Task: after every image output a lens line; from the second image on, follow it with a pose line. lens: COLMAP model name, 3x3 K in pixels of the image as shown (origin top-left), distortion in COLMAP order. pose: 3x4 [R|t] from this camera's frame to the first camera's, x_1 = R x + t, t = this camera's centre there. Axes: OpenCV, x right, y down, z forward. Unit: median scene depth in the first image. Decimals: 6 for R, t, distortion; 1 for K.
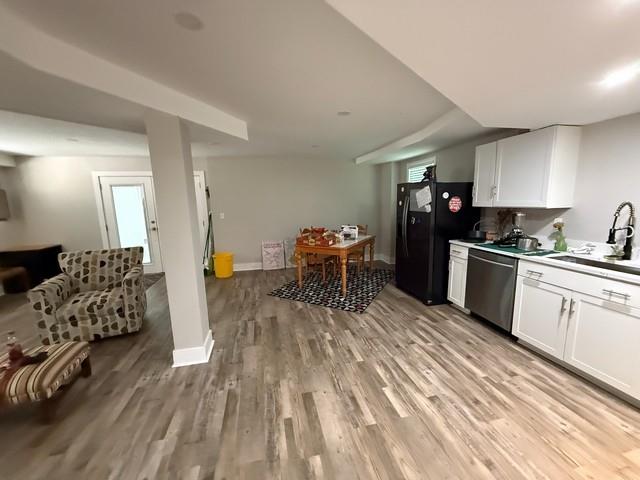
lens RADIAL K [[255.5, 0, 318.4], [0, 255.5, 239.7], [0, 0, 1]] dist [-0.000106, 0.000305]
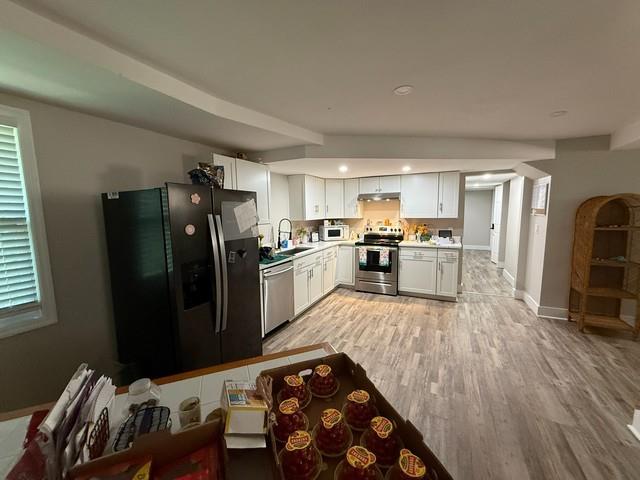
lens RADIAL K [[255.5, 0, 318.4], [0, 255.5, 239.7], [0, 0, 1]] dist [-0.000106, 0.000305]
pose [[-0.771488, -0.033487, 0.635362, -0.169747], [0.133061, 0.968039, 0.212591, -0.270199], [-0.622175, 0.248554, -0.742375, 1.699541]]
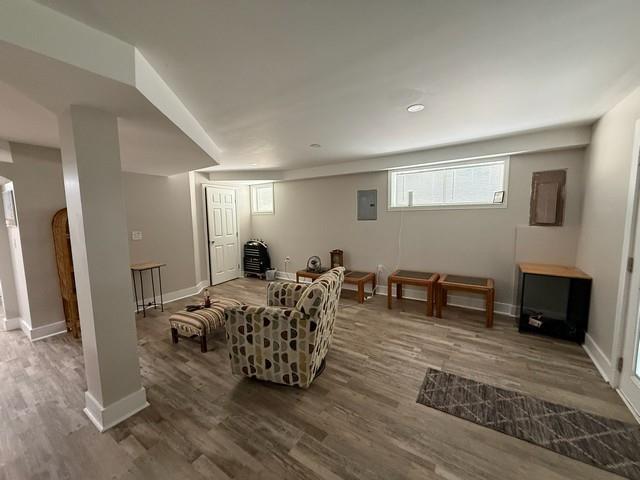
lens RADIAL K [[255.5, 0, 318.4], [0, 255.5, 239.7], [0, 0, 1]] dist [-0.000106, 0.000305]
pose [[-0.728030, 0.107665, -0.677038, -0.419032], [-0.067106, 0.971656, 0.226676, -0.251704], [0.682253, 0.210460, -0.700170, 1.708242]]
